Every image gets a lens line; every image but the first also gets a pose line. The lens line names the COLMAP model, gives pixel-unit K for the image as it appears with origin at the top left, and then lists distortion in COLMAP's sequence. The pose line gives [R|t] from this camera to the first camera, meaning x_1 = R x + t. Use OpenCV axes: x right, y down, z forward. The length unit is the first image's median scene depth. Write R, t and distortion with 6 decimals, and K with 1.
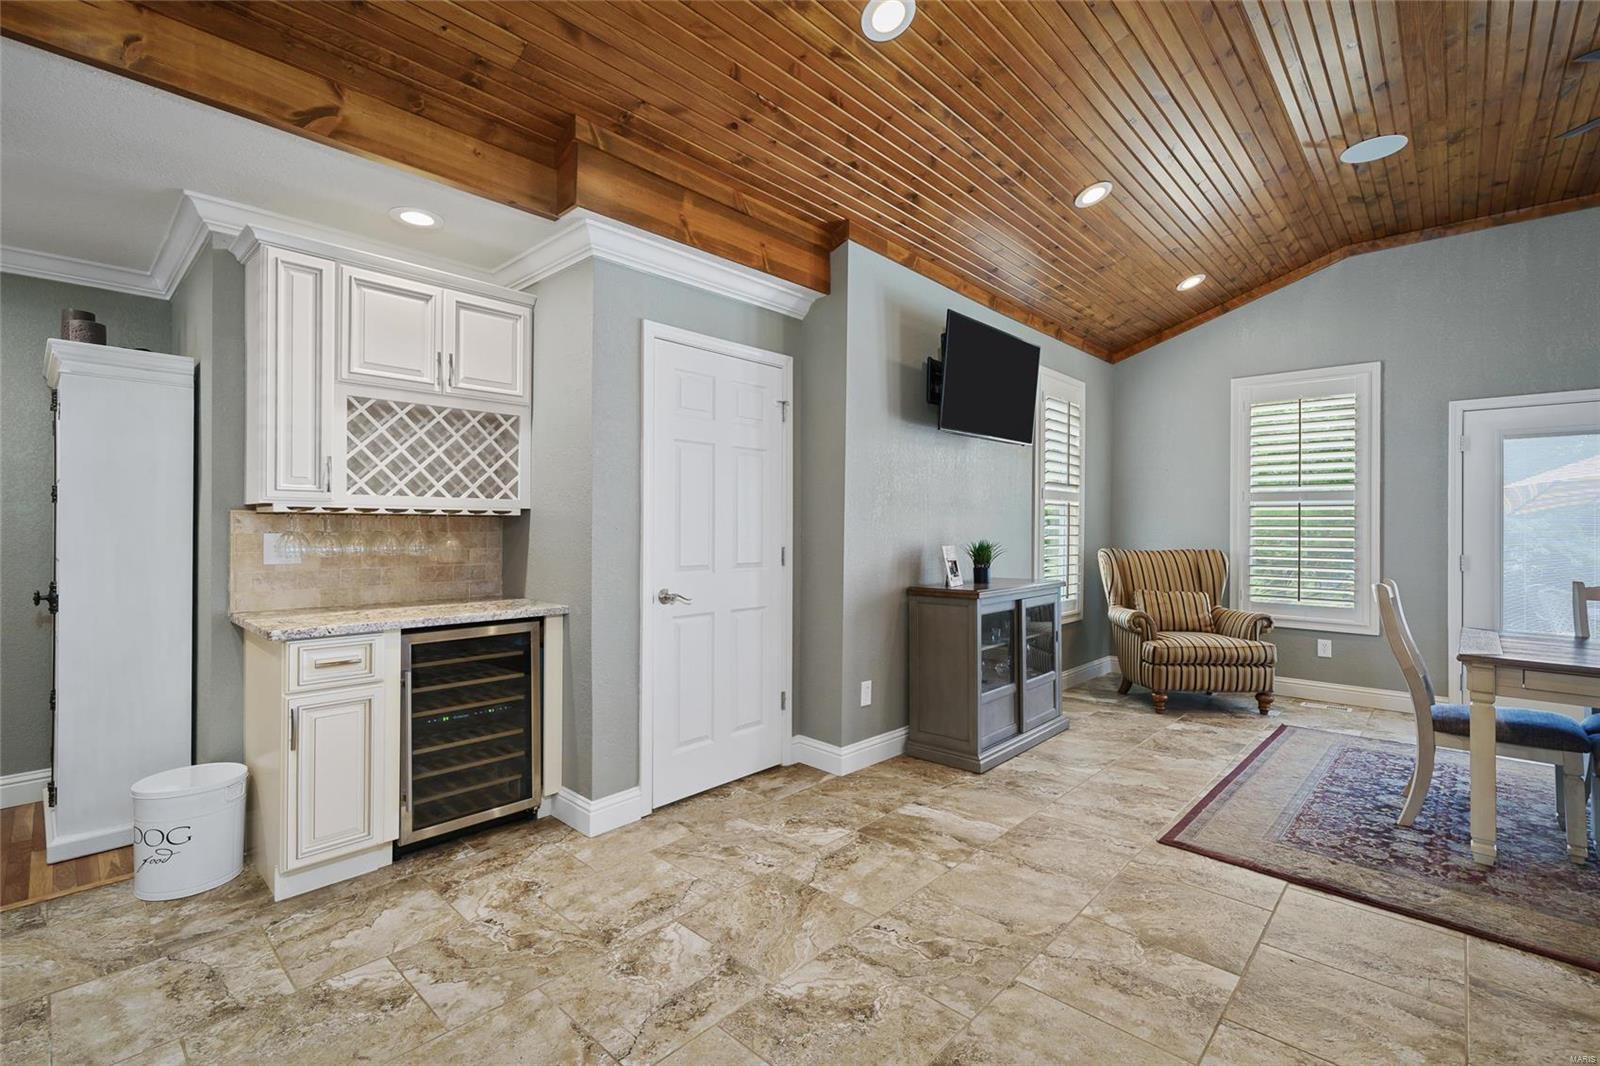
lens RADIAL K [[712.0, 0, 770.7], [0, 712.0, 522.3], [0, 0, 1]] dist [0.001935, 0.000067]
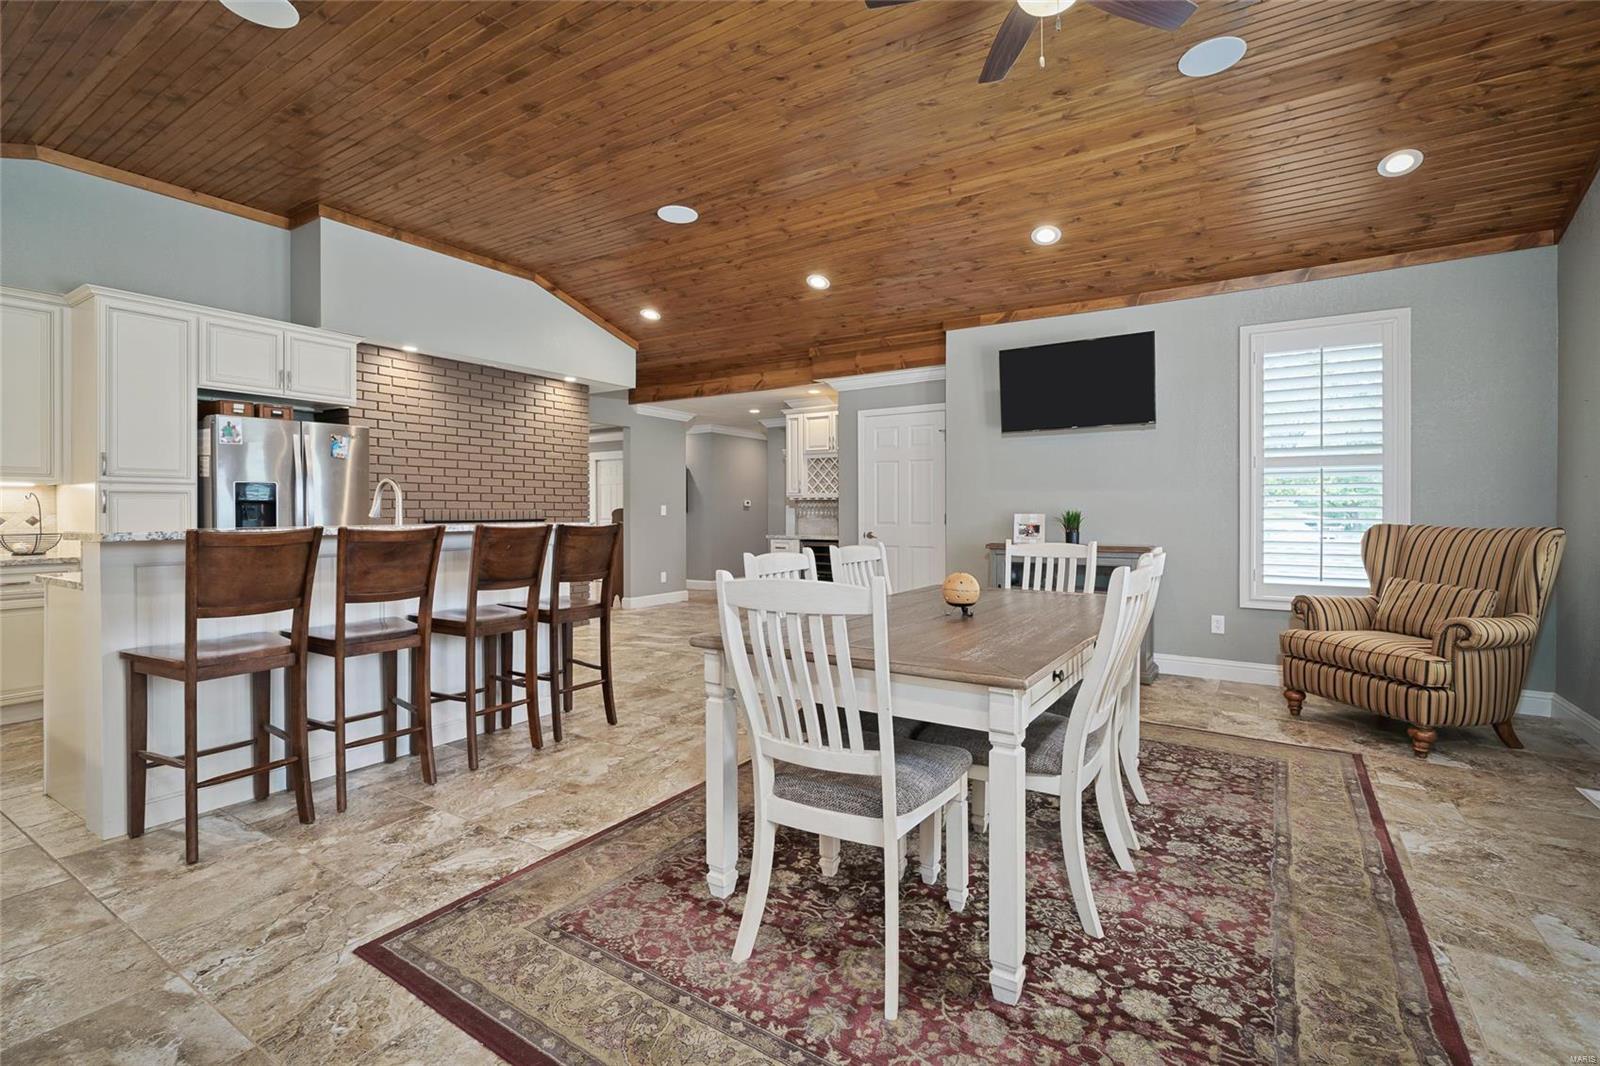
lens RADIAL K [[712.0, 0, 802.4], [0, 712.0, 520.6], [0, 0, 1]] dist [0.001935, 0.000067]
pose [[0.175710, 0.002575, -0.984439, 1.944338], [-0.002077, 0.999995, 0.002245, 0.056012], [0.984440, 0.001650, 0.175714, 0.420563]]
